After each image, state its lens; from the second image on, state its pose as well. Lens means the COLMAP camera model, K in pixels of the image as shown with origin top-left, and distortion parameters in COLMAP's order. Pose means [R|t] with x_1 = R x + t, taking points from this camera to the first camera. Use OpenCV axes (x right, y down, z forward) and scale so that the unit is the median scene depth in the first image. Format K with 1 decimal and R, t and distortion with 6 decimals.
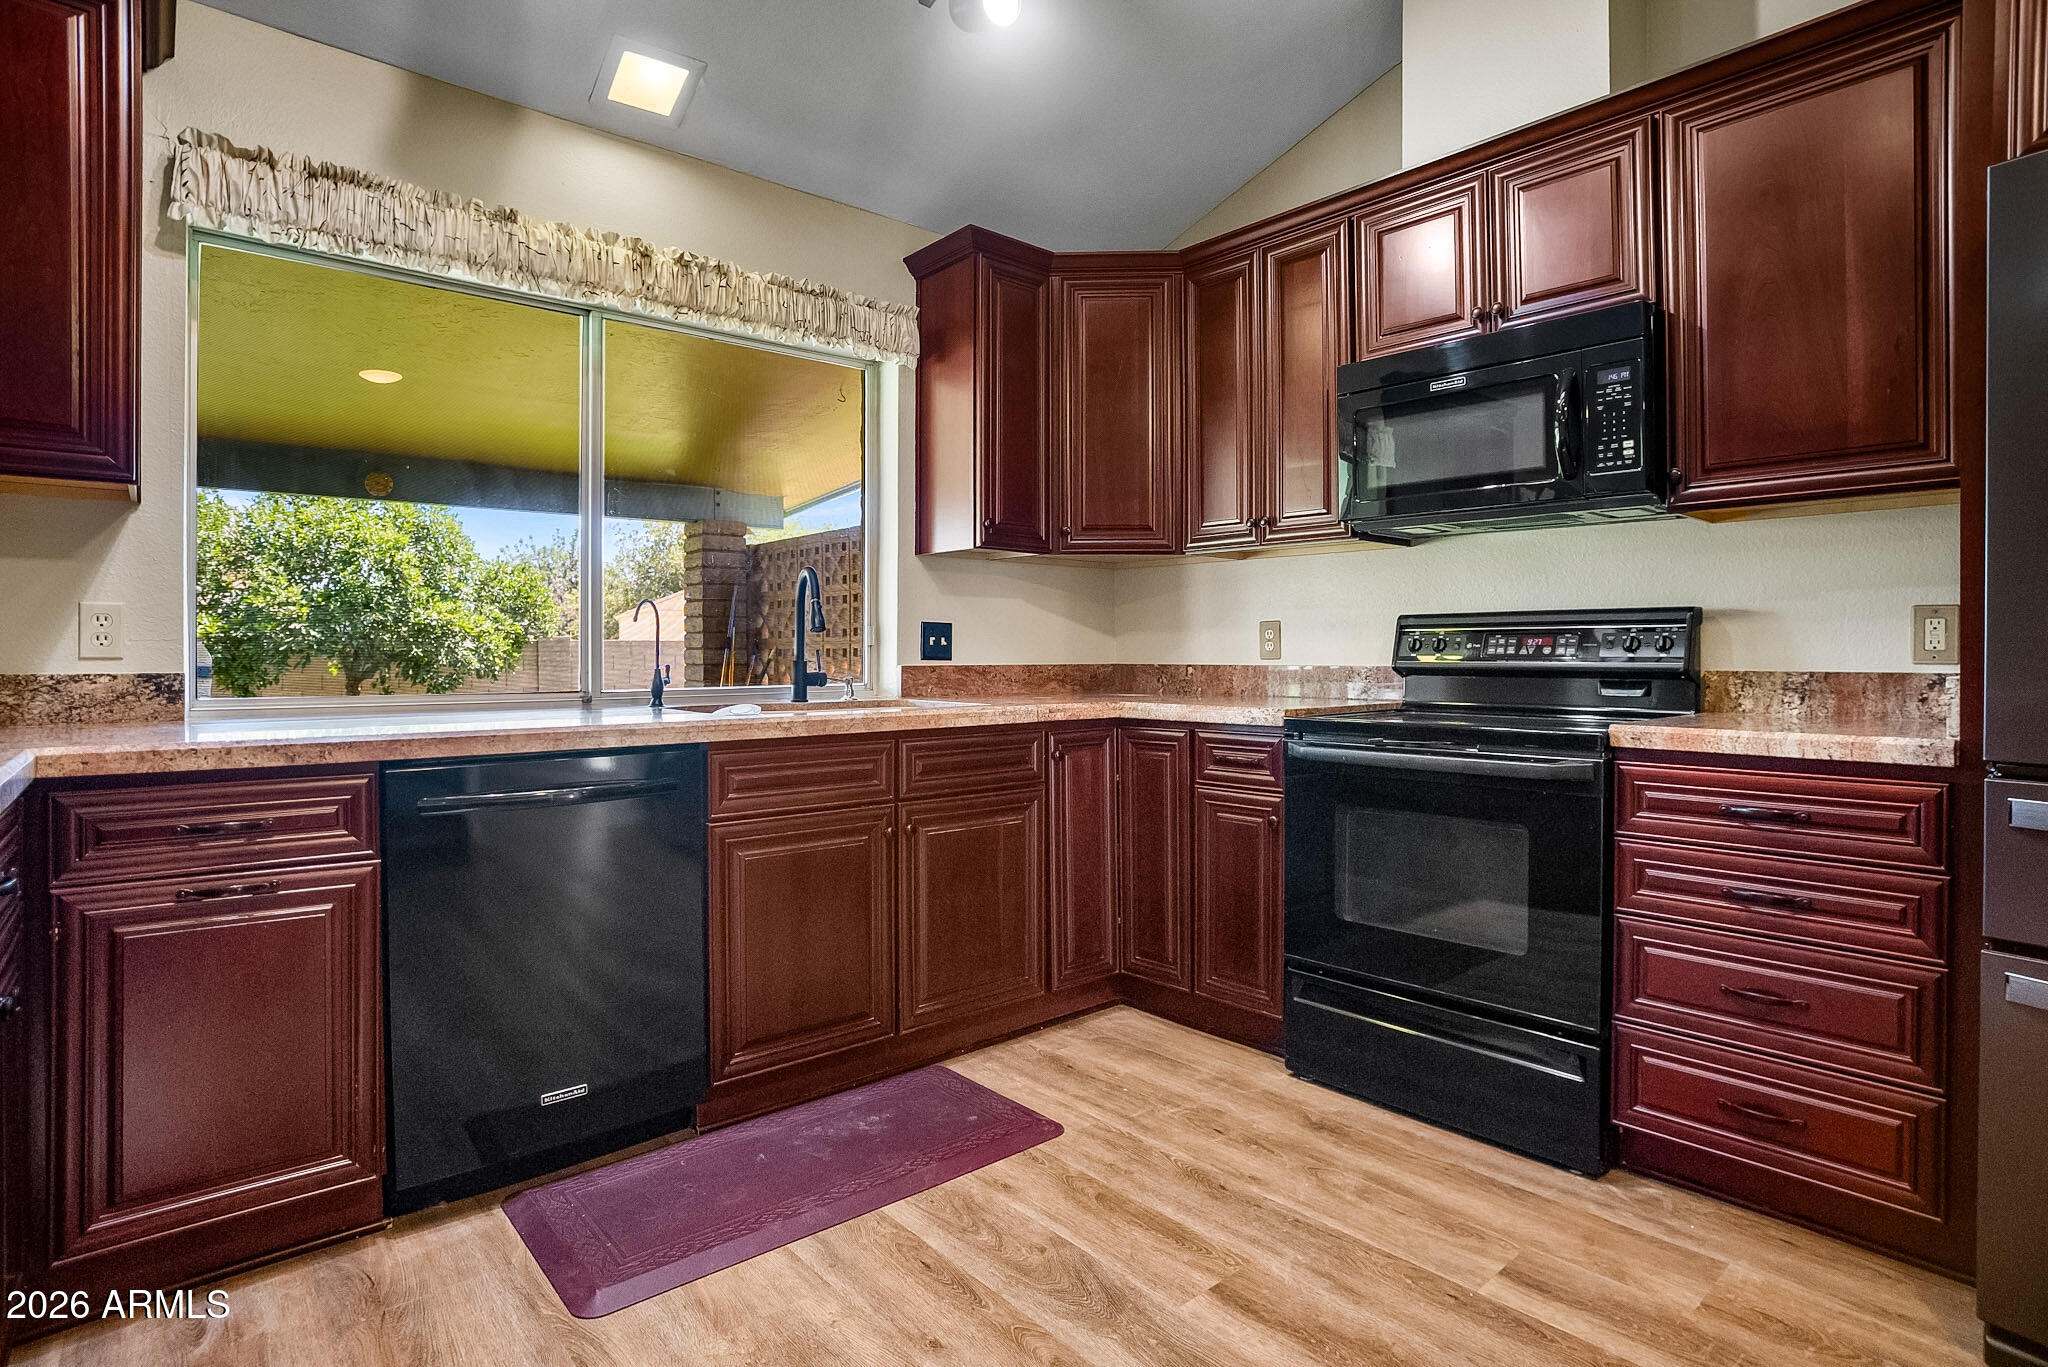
lens RADIAL K [[1024.0, 0, 1019.7], [0, 1024.0, 653.9], [0, 0, 1]] dist [-0.049498, 0.009570]
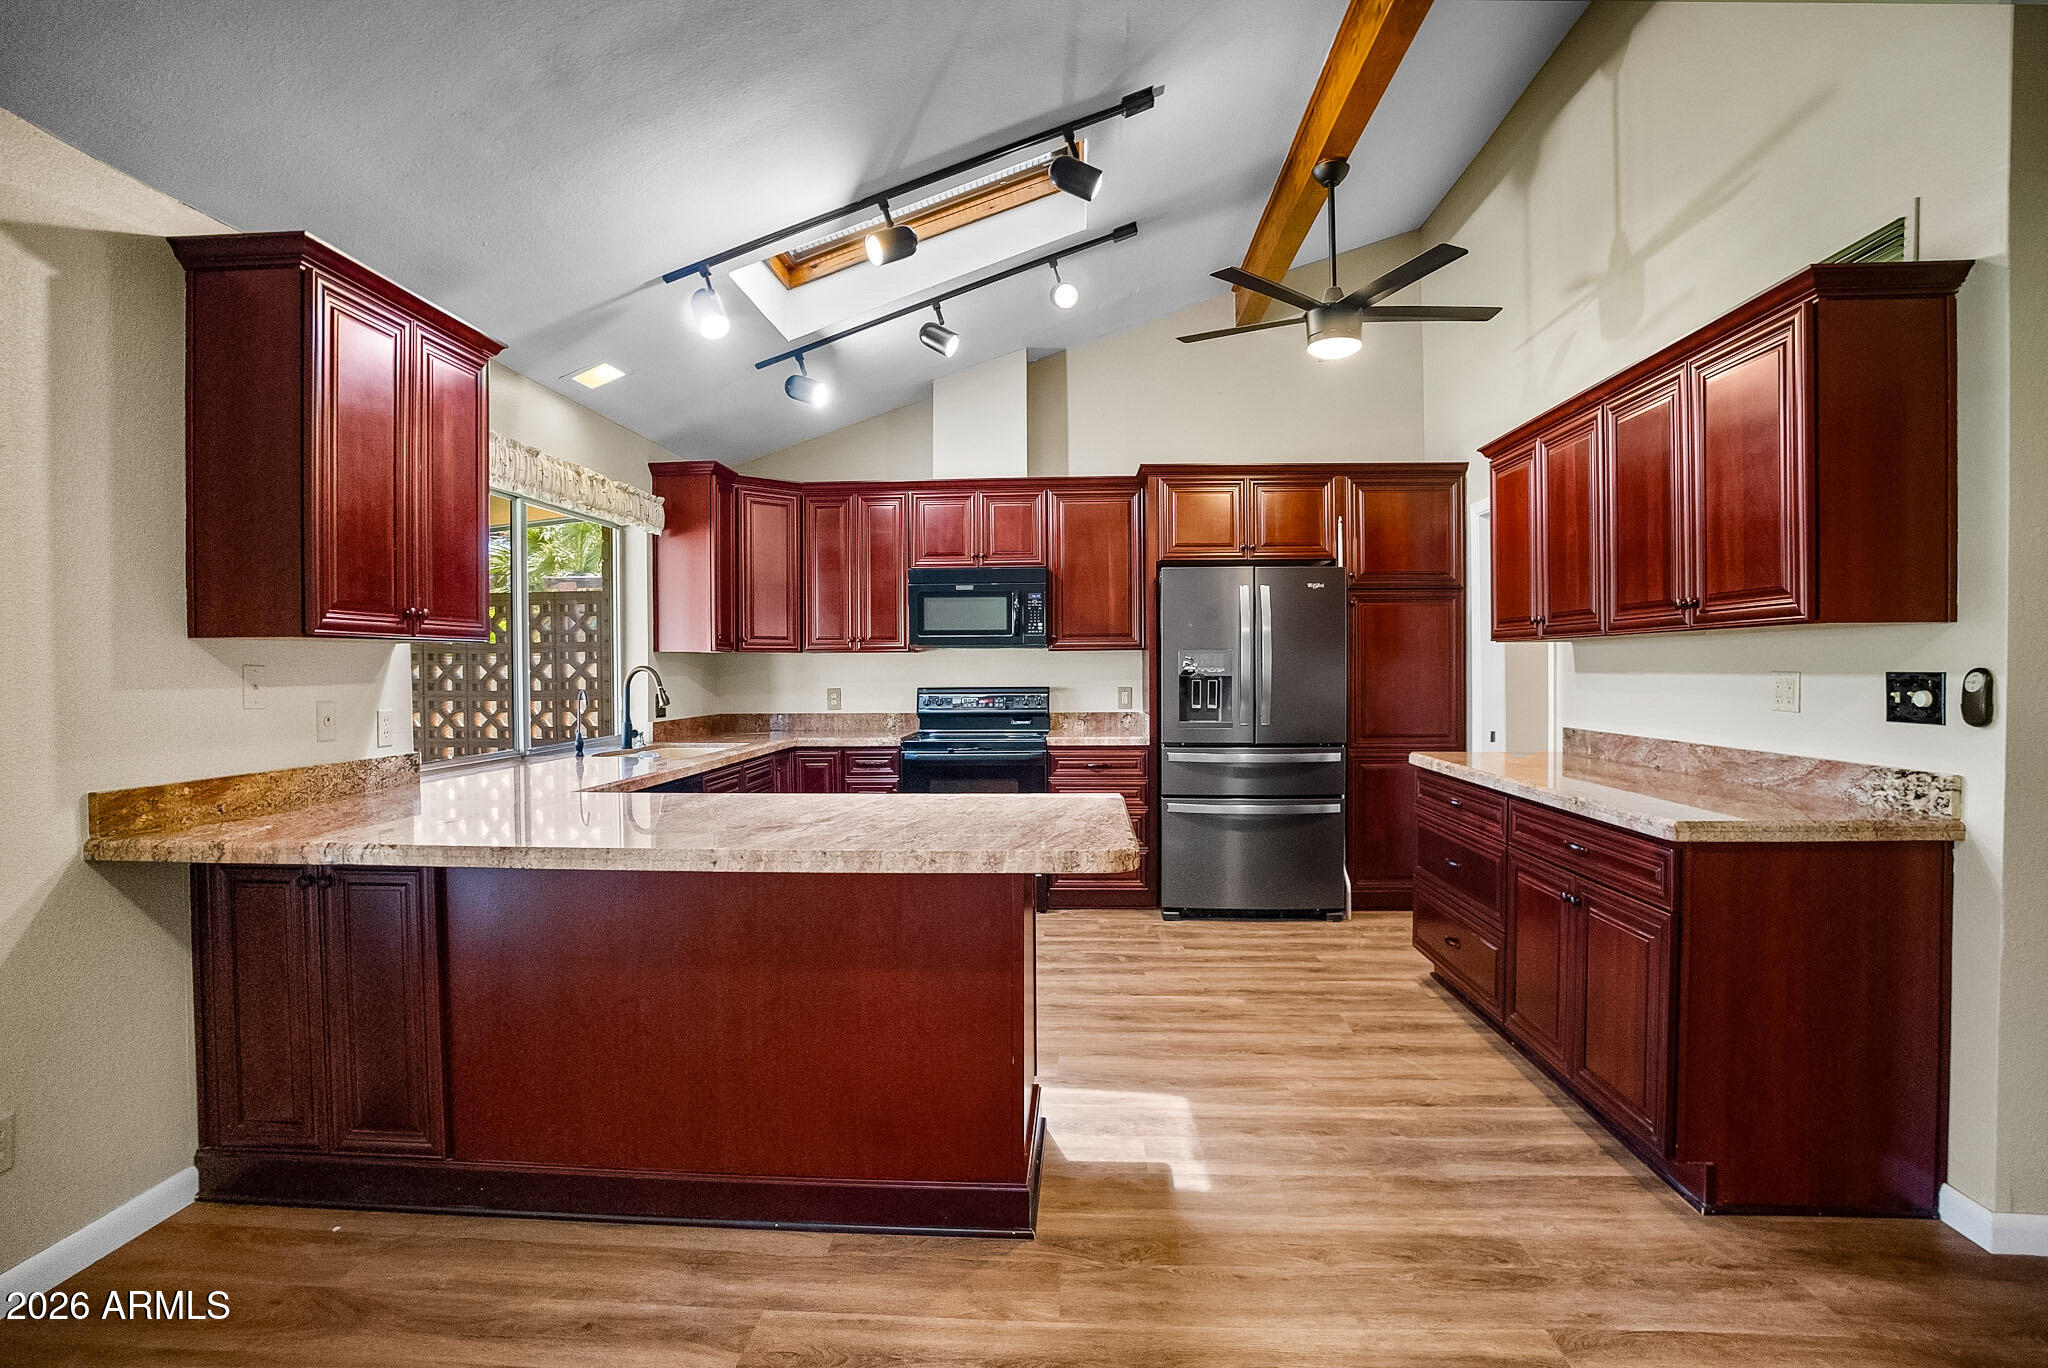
lens RADIAL K [[1024.0, 0, 1011.3], [0, 1024.0, 677.6], [0, 0, 1]] dist [-0.049498, 0.009570]
pose [[0.705492, -0.013195, 0.708595, -1.009844], [0.009559, 0.999913, 0.009103, -0.080670], [-0.708653, 0.000352, 0.705557, -0.602040]]
